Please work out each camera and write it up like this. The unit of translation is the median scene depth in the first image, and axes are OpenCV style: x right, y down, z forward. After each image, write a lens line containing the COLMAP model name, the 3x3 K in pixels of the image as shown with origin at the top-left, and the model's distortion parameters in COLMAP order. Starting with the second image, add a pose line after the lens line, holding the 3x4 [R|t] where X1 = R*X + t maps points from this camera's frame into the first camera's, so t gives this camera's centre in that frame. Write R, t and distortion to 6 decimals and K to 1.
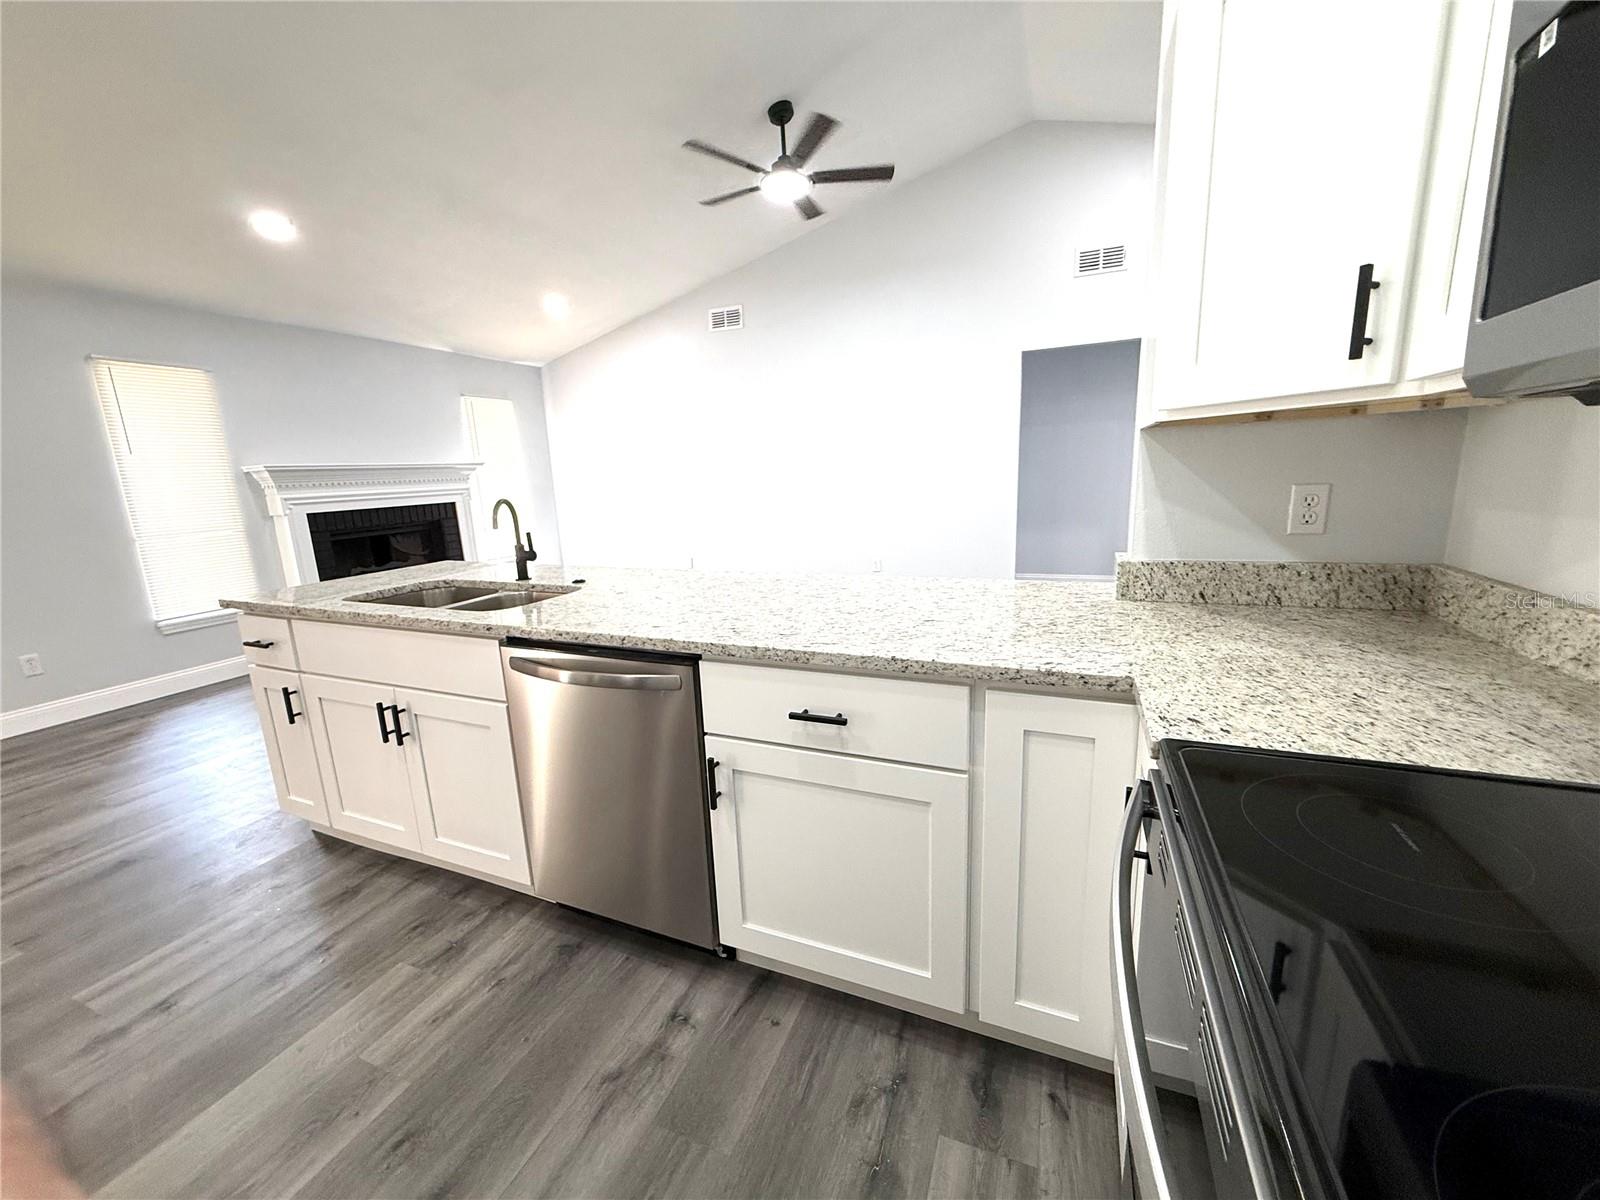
lens RADIAL K [[636.2, 0, 797.8], [0, 636.2, 599.9], [0, 0, 1]] dist [-0.000323, 0.000225]
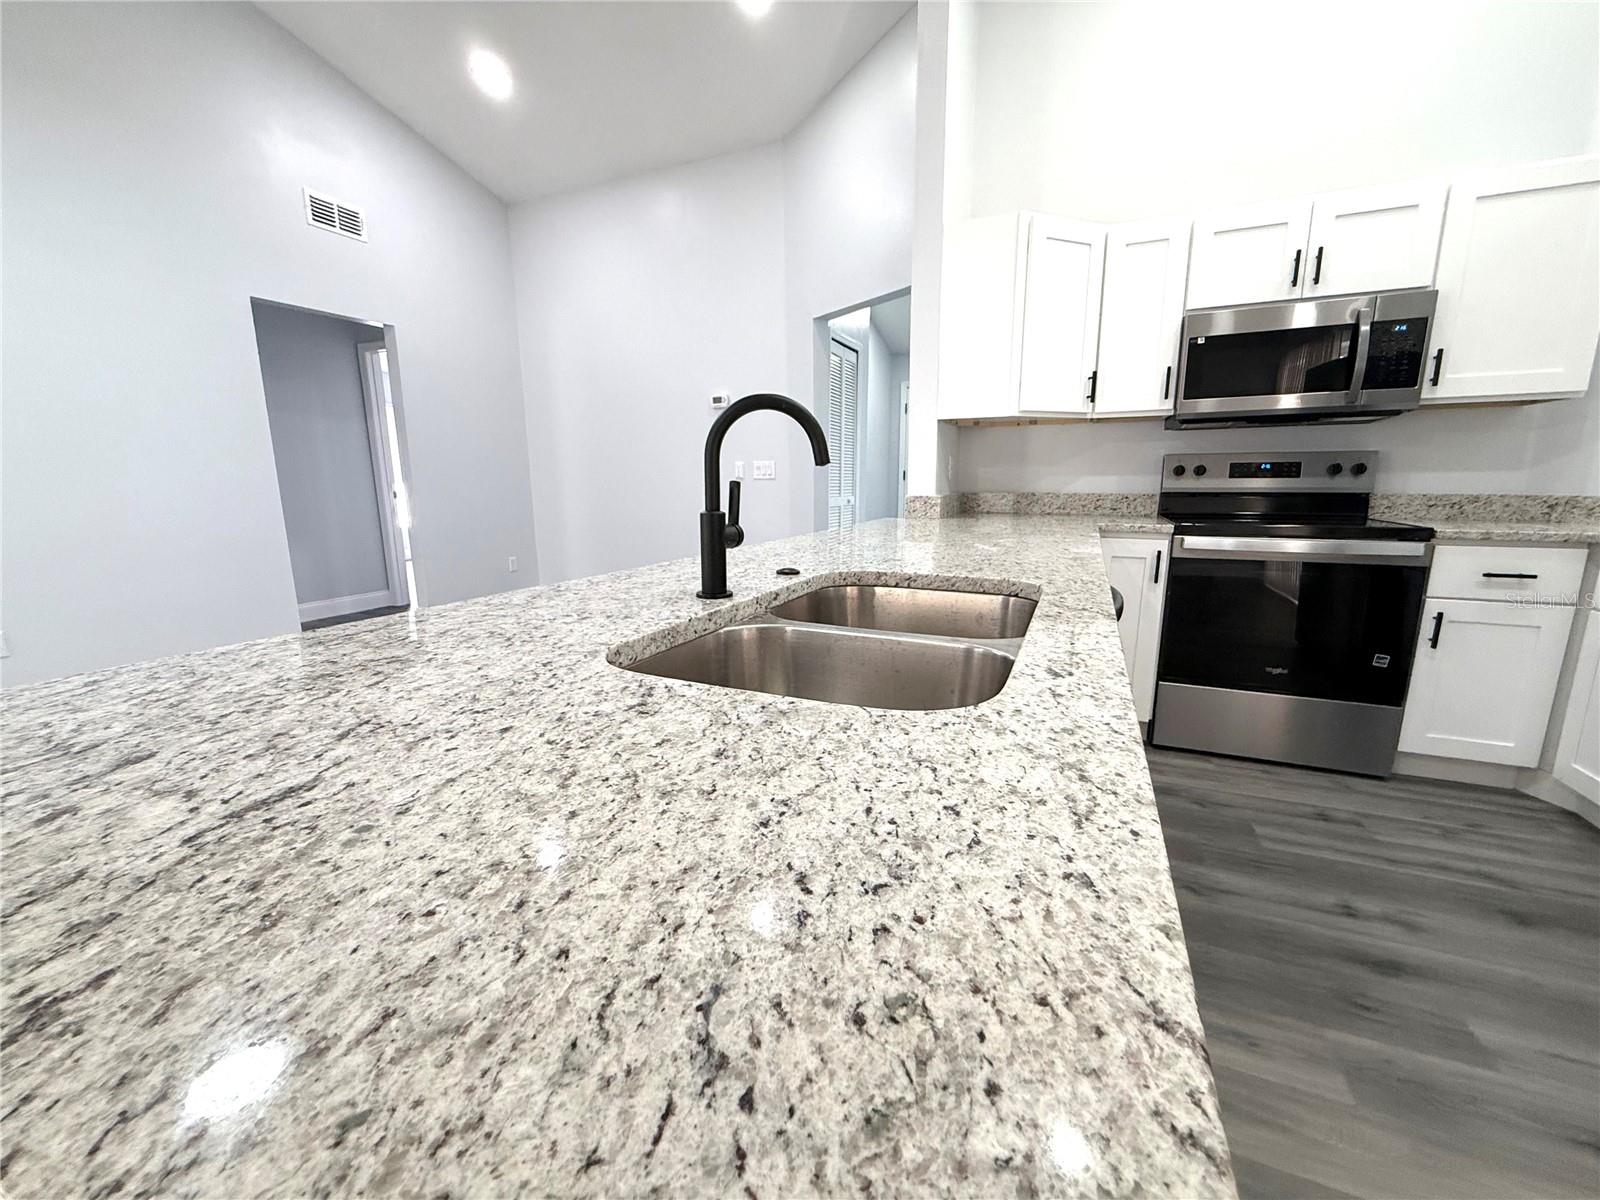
lens RADIAL K [[636.2, 0, 797.8], [0, 636.2, 603.2], [0, 0, 1]] dist [-0.000323, 0.000225]
pose [[0.013690, -0.154735, 0.987861, -1.150911], [0.207005, 0.966989, 0.148597, -0.107527], [-0.978244, 0.202458, 0.045269, 1.264220]]
